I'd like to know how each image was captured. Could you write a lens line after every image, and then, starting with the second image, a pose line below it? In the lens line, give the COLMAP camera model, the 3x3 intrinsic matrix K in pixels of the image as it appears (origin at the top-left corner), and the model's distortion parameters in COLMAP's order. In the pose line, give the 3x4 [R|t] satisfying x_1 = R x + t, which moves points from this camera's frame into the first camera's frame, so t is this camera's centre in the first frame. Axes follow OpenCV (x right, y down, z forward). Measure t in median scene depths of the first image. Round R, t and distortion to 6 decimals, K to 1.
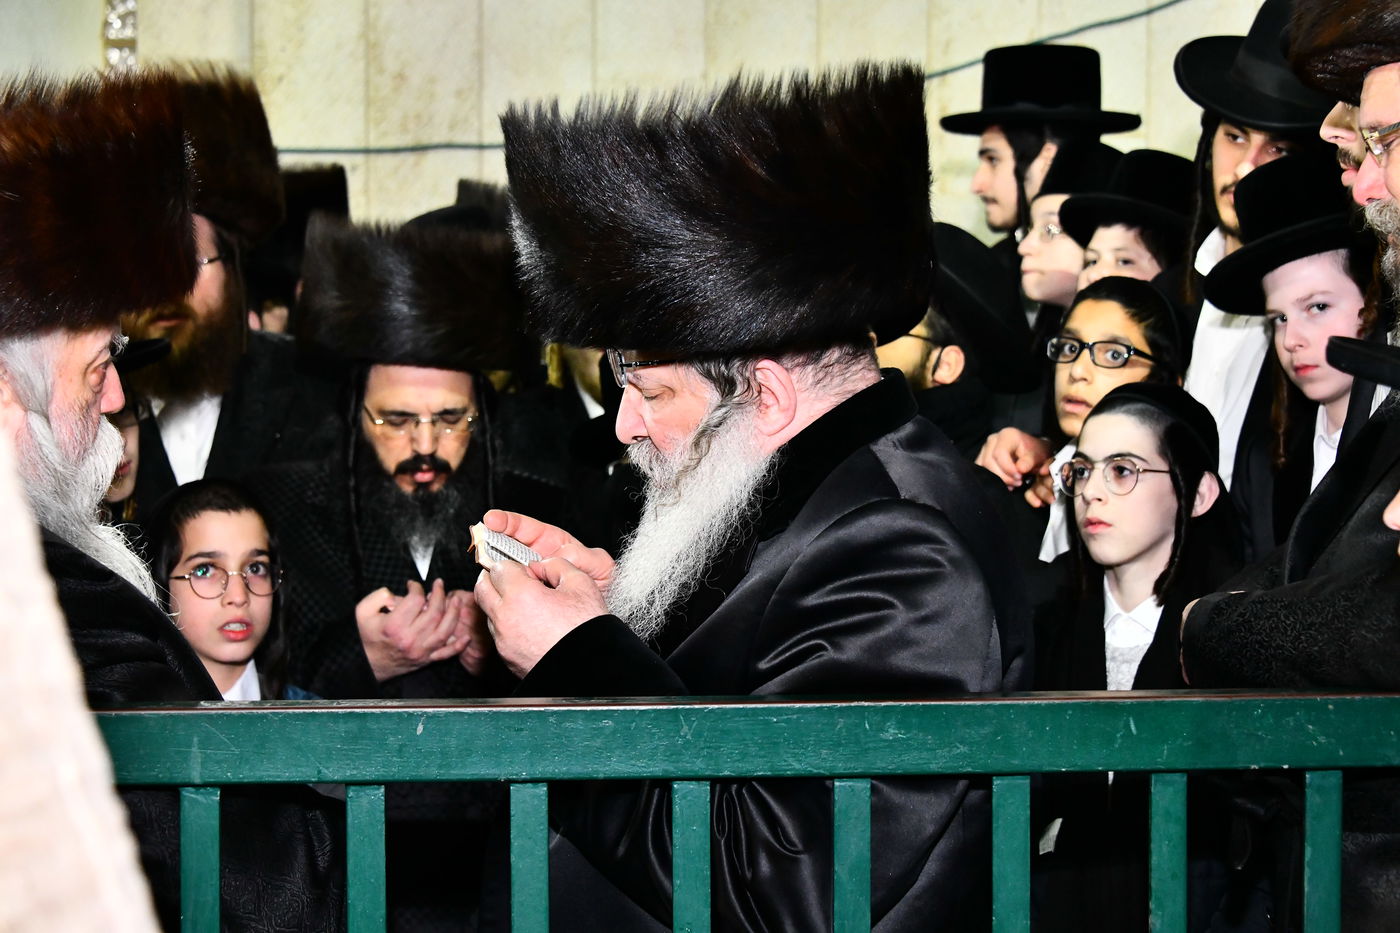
lens RADIAL K [[2500.0, 0, 700.0], [0, 2500.0, 466.5], [0, 0, 1]] dist [-0.031715, -0.030248]
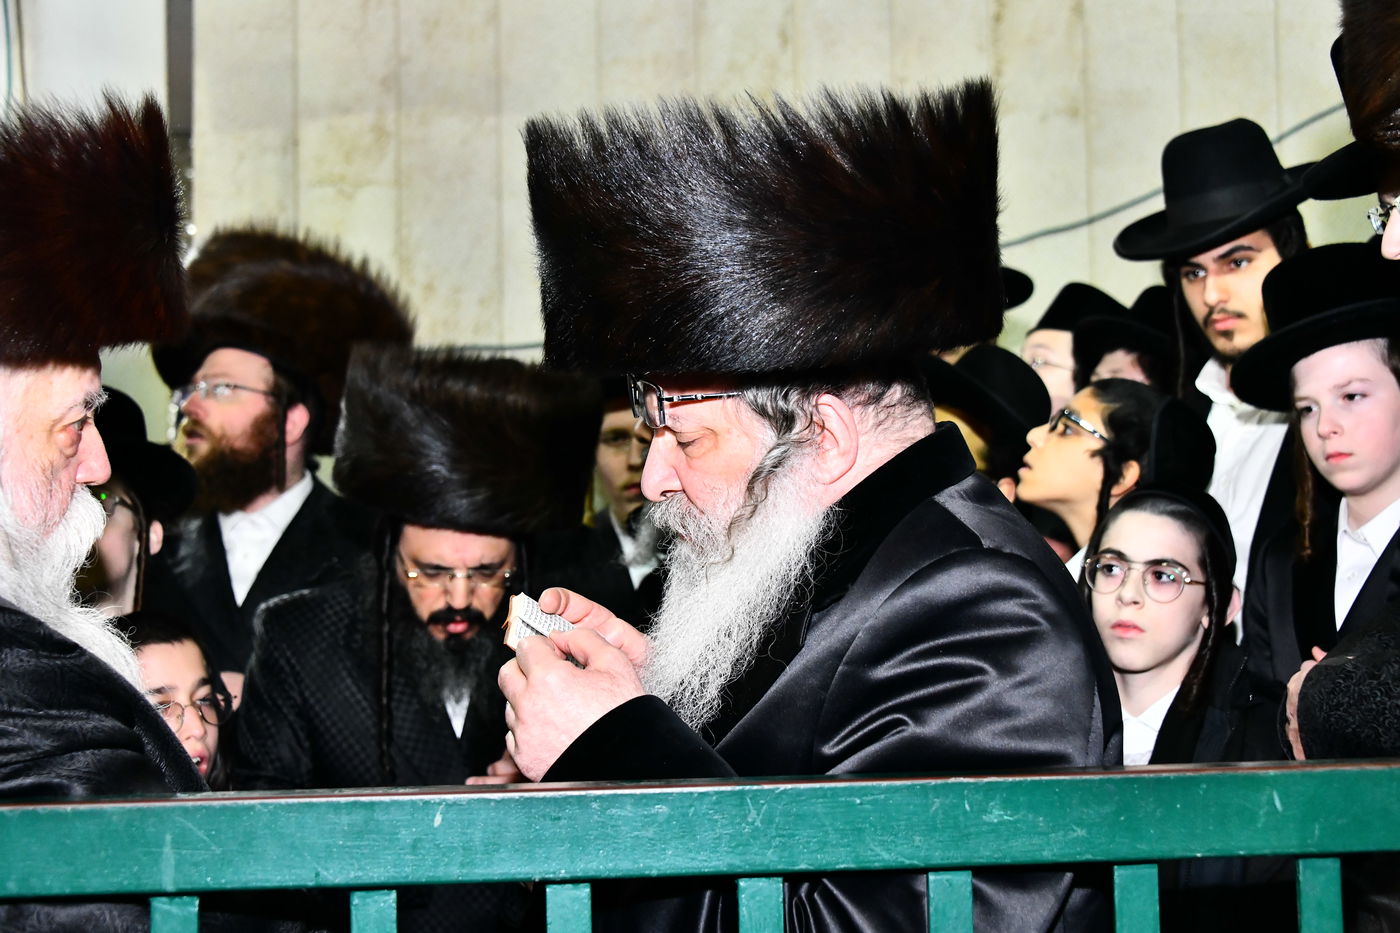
lens RADIAL K [[1997.3, 0, 632.6], [0, 1997.3, 465.8], [0, 0, 1]] dist [0.001642, -0.023142]
pose [[0.999415, -0.026060, -0.022156, -0.027921], [0.023859, 0.995248, -0.094401, 0.050022], [0.024510, 0.093817, 0.995288, 0.313554]]
